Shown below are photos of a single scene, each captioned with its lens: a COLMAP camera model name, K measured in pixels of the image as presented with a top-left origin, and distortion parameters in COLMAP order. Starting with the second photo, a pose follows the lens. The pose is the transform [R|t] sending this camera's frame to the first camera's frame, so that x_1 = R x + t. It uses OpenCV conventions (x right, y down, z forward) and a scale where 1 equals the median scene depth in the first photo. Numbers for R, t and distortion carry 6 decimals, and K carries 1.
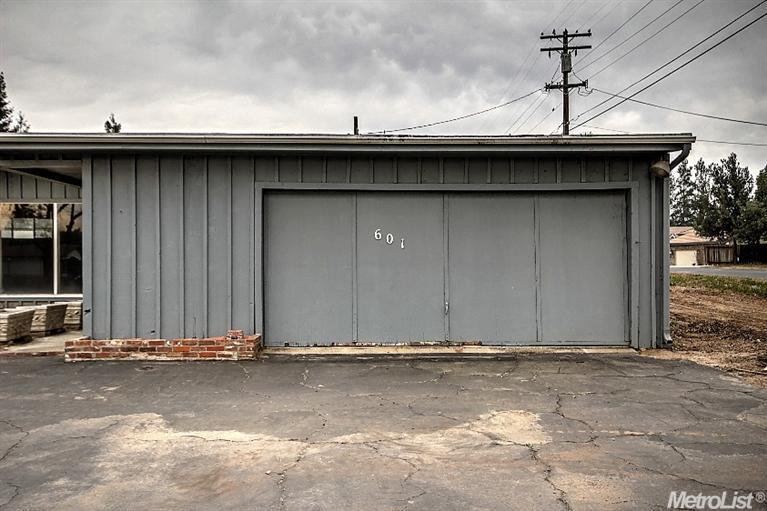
lens RADIAL K [[664.1, 0, 383.5], [0, 664.1, 255.5], [0, 0, 1]] dist [0.011428, 0.016594]
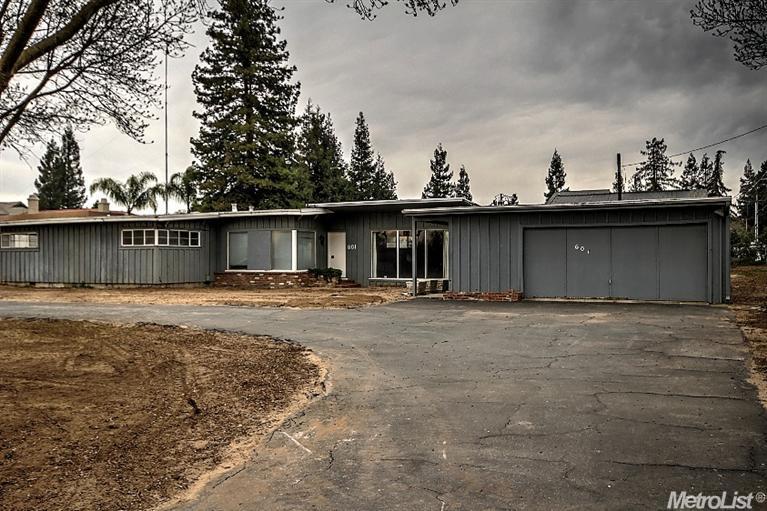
lens RADIAL K [[664.1, 0, 383.5], [0, 664.1, 255.5], [0, 0, 1]] dist [0.011428, 0.016594]
pose [[0.894278, -0.006344, -0.447466, 0.110669], [0.004300, 0.999975, -0.005583, 0.001556], [0.447490, 0.003068, 0.894283, -0.336610]]
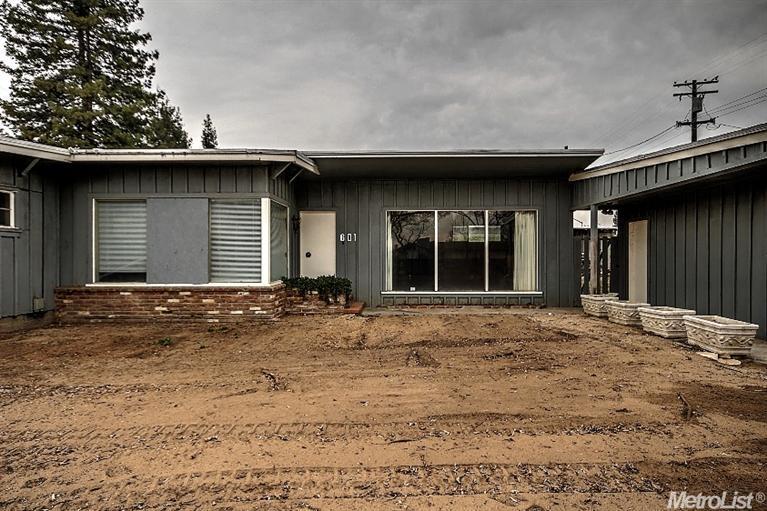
lens RADIAL K [[444.0, 0, 382.1], [0, 444.0, 259.2], [0, 0, 1]] dist [0.020860, 0.001773]
pose [[0.998943, -0.001031, -0.045955, -0.290147], [0.001476, 0.999952, 0.009647, -0.001844], [0.045942, -0.009705, 0.998897, 0.106964]]
